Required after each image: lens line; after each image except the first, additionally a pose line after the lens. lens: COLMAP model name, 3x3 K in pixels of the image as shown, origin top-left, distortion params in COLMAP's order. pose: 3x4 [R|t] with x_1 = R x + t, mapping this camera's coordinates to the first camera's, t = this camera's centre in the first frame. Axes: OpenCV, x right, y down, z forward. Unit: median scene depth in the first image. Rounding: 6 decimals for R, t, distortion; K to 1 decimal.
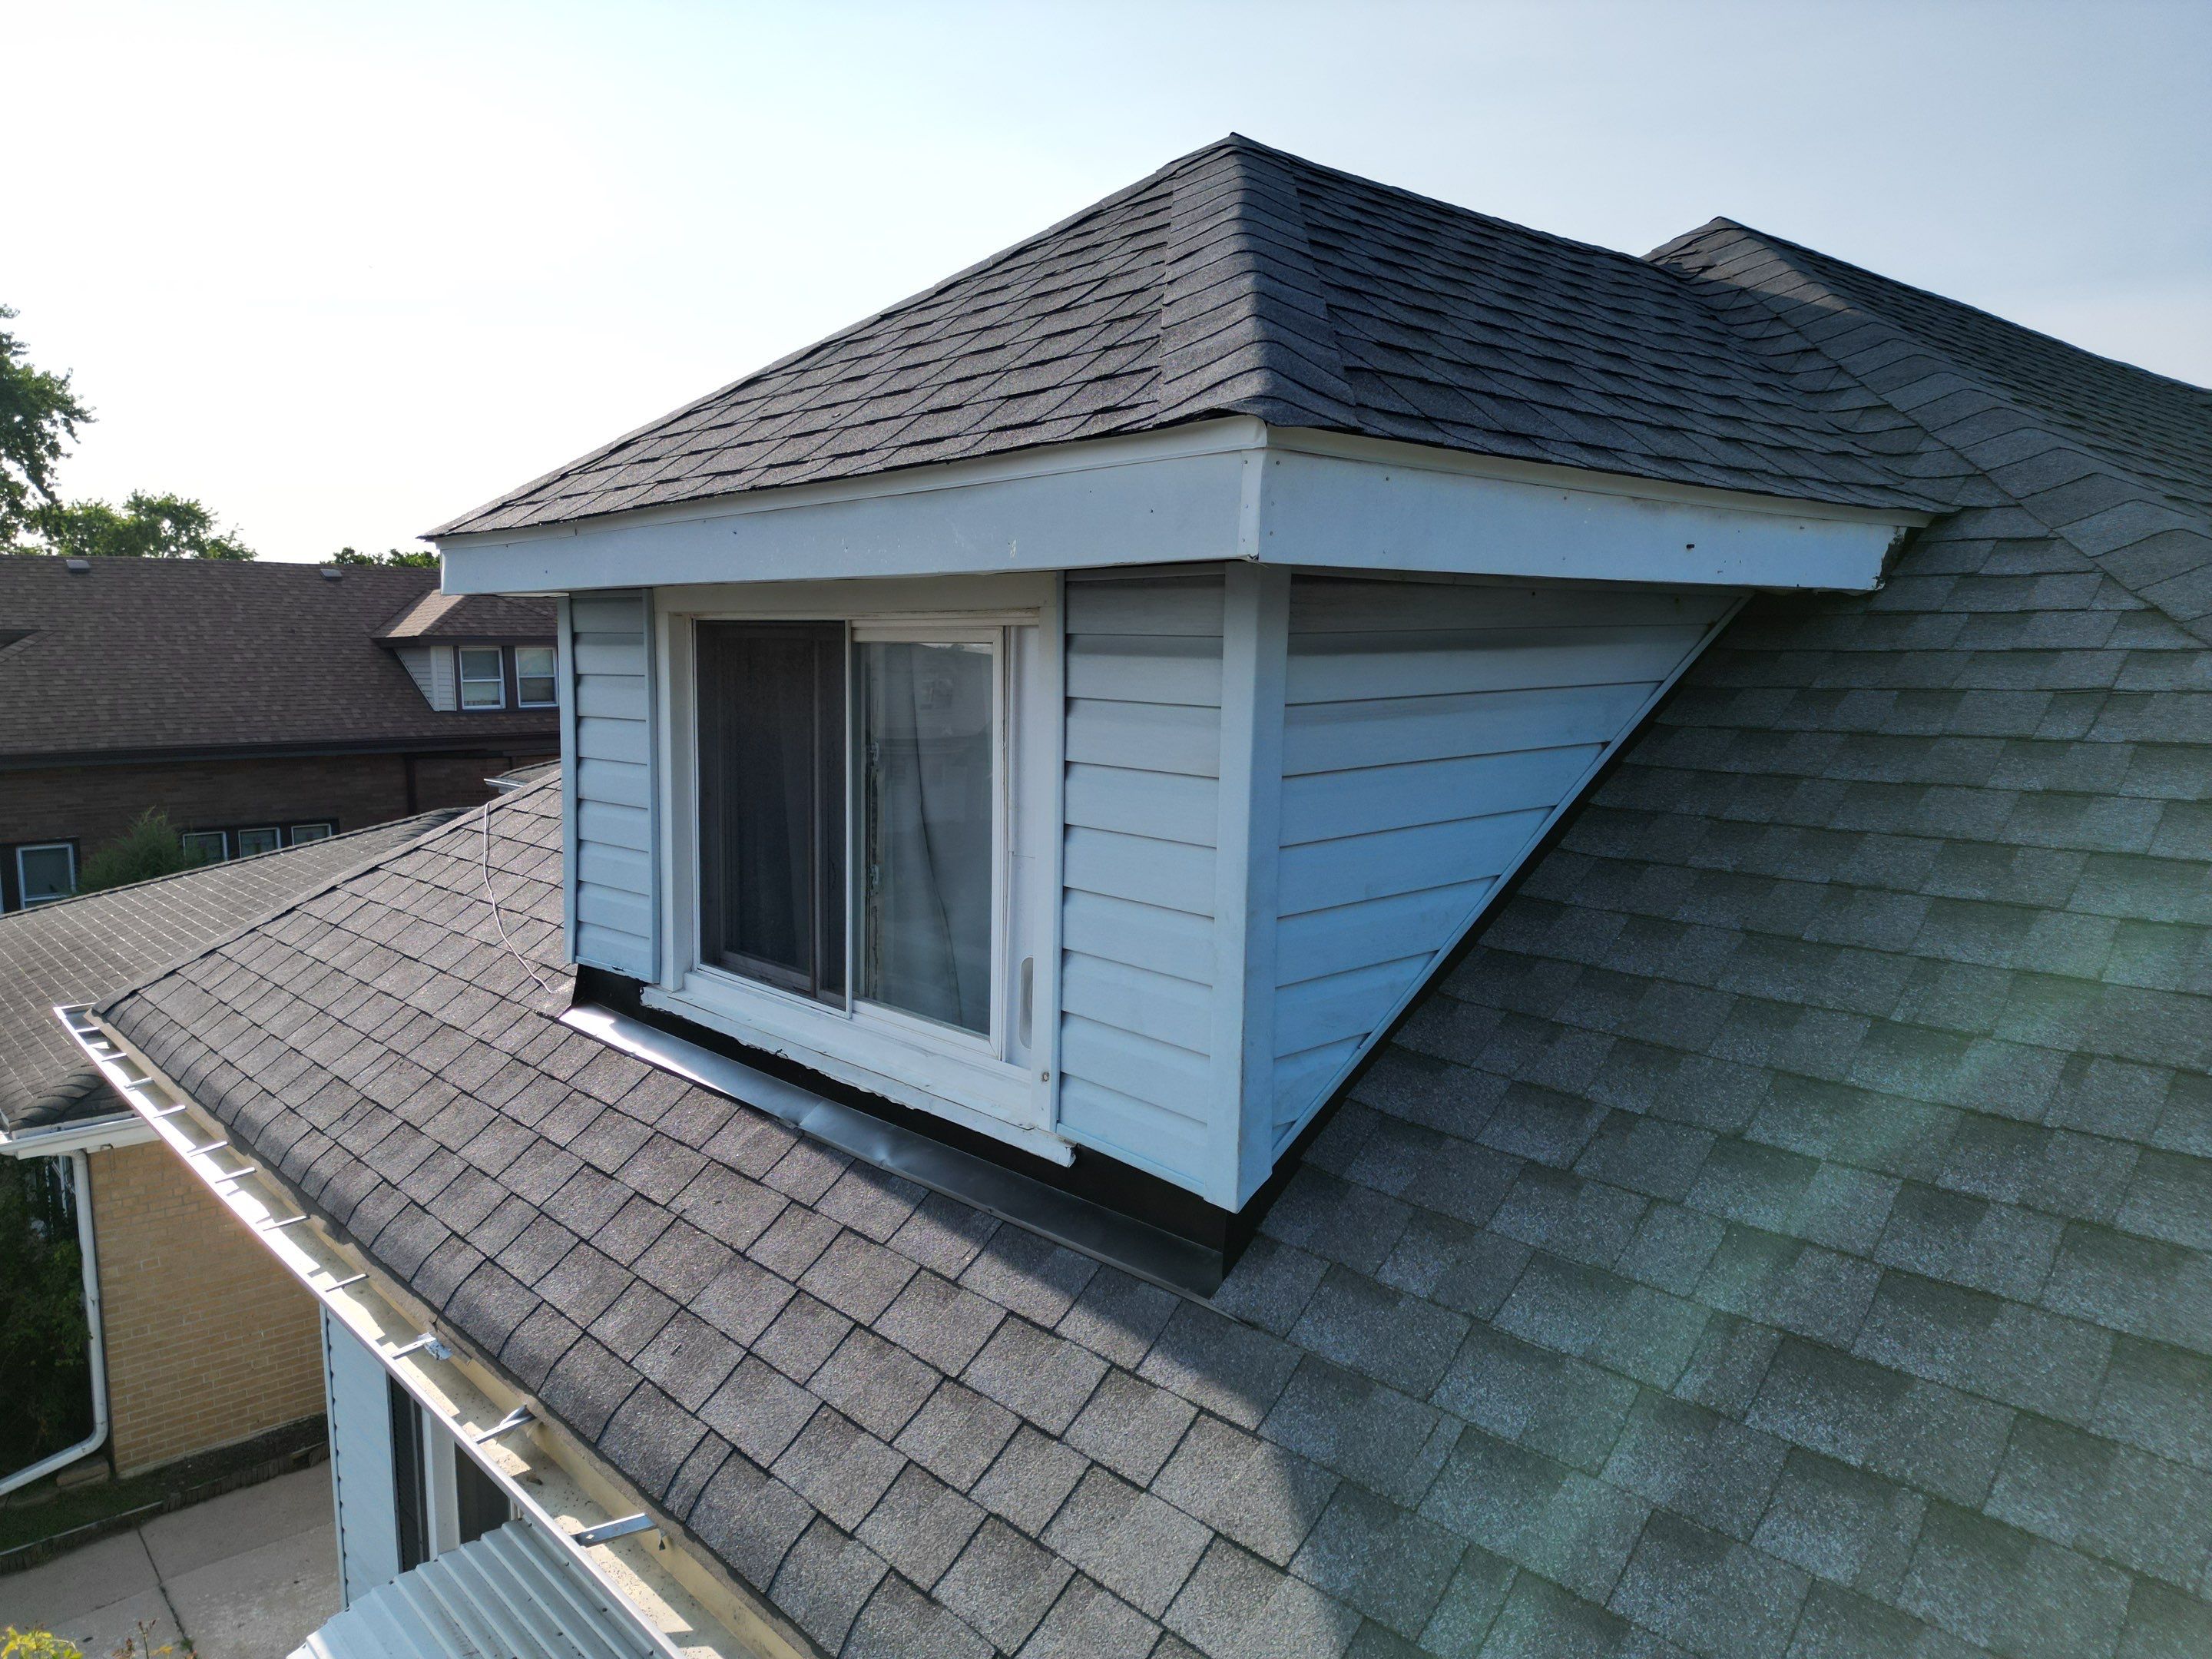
lens RADIAL K [[1527.6, 0, 1106.0], [0, 1527.6, 829.5], [0, 0, 1]] dist [0.037924, -0.003520]
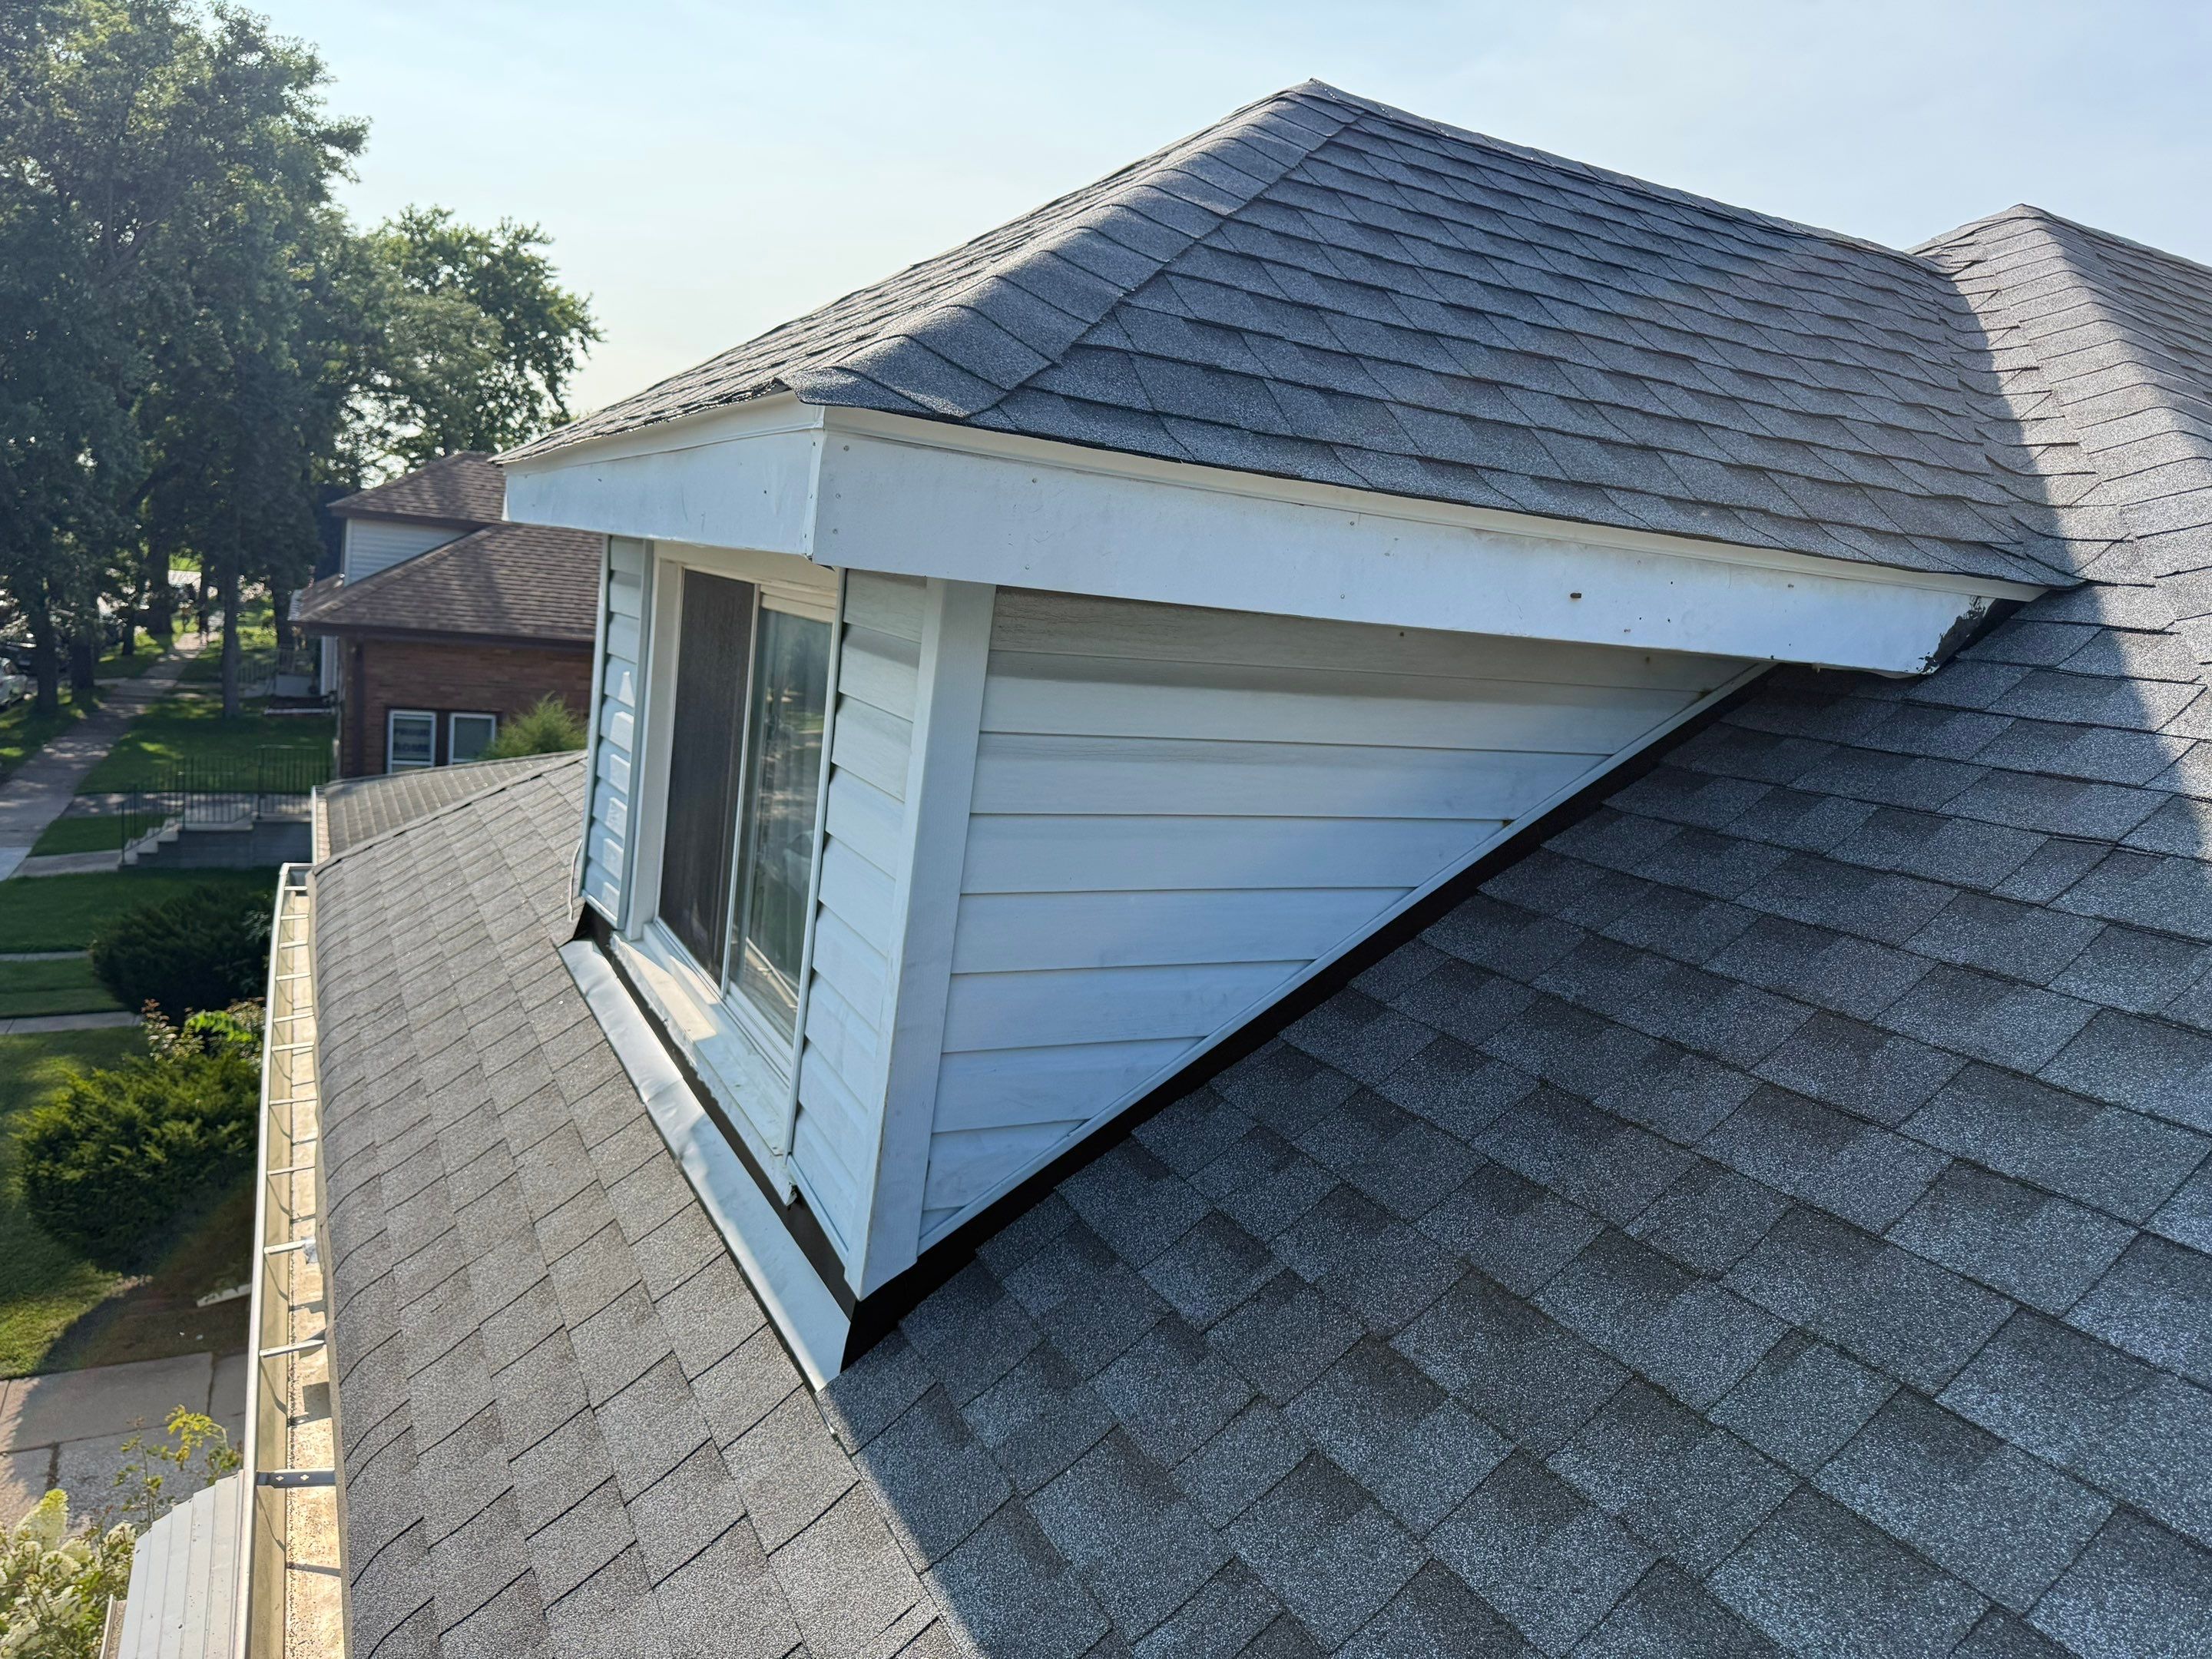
lens RADIAL K [[1535.9, 0, 1104.1], [0, 1535.9, 824.4], [0, 0, 1]] dist [0.077640, -0.071376]
pose [[0.963865, 0.134587, -0.229894, 0.328173], [-0.131239, 0.990901, 0.029864, -0.054506], [0.231822, 0.001386, 0.972757, 0.144430]]
